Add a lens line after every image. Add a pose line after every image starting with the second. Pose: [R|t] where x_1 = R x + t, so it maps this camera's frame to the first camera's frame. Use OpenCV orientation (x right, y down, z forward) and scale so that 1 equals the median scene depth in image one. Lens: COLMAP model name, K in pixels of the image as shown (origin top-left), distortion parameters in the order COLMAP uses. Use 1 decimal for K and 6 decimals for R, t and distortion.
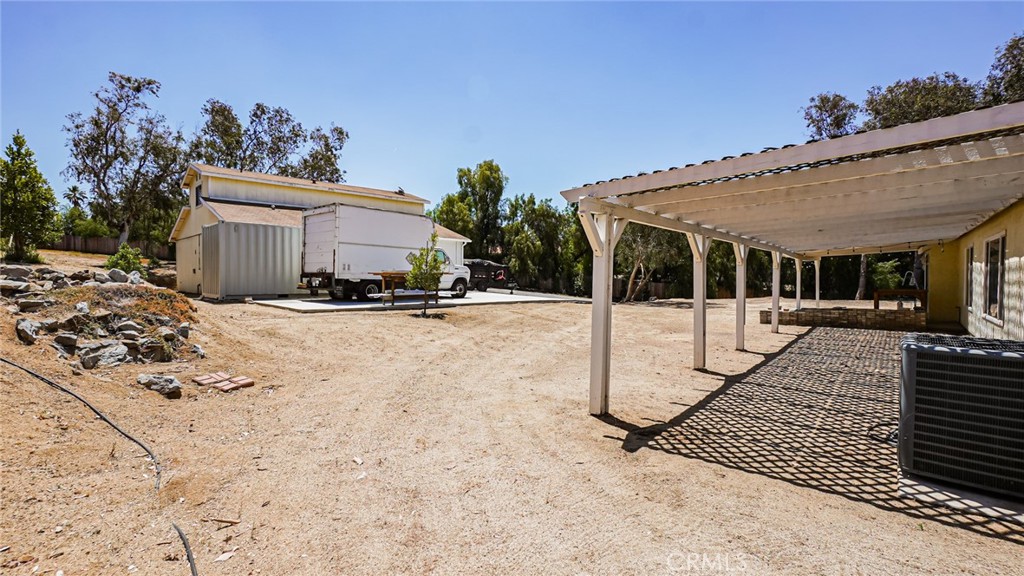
lens RADIAL K [[458.5, 0, 510.9], [0, 458.5, 284.5], [0, 0, 1]] dist [-0.001087, 0.001087]
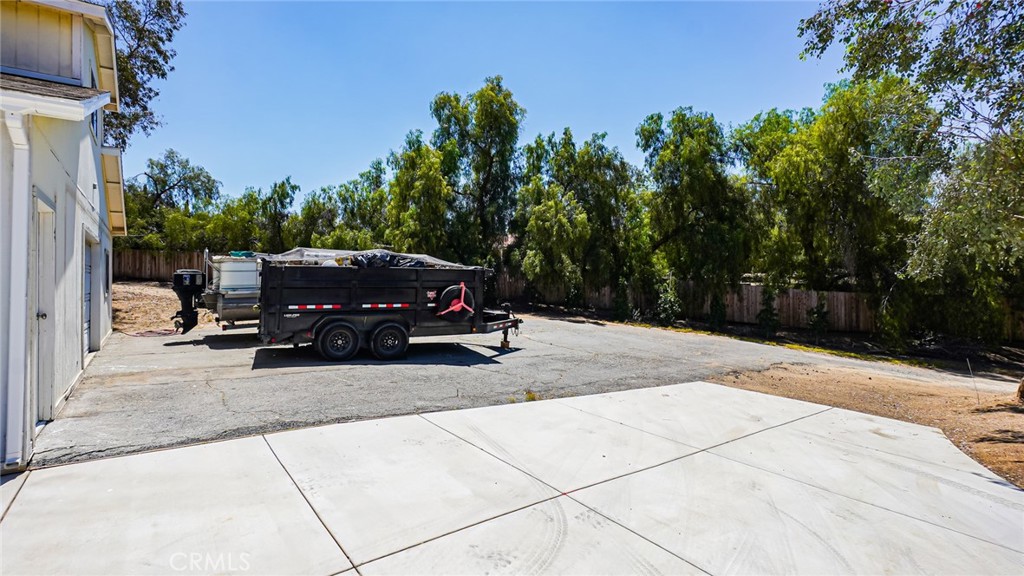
lens RADIAL K [[458.5, 0, 501.4], [0, 458.5, 285.6], [0, 0, 1]] dist [-0.001087, 0.001087]
pose [[0.991952, -0.021660, -0.124744, 0.031981], [0.022758, 0.999714, 0.007382, -0.020946], [0.124549, -0.010161, 0.992161, 0.461991]]
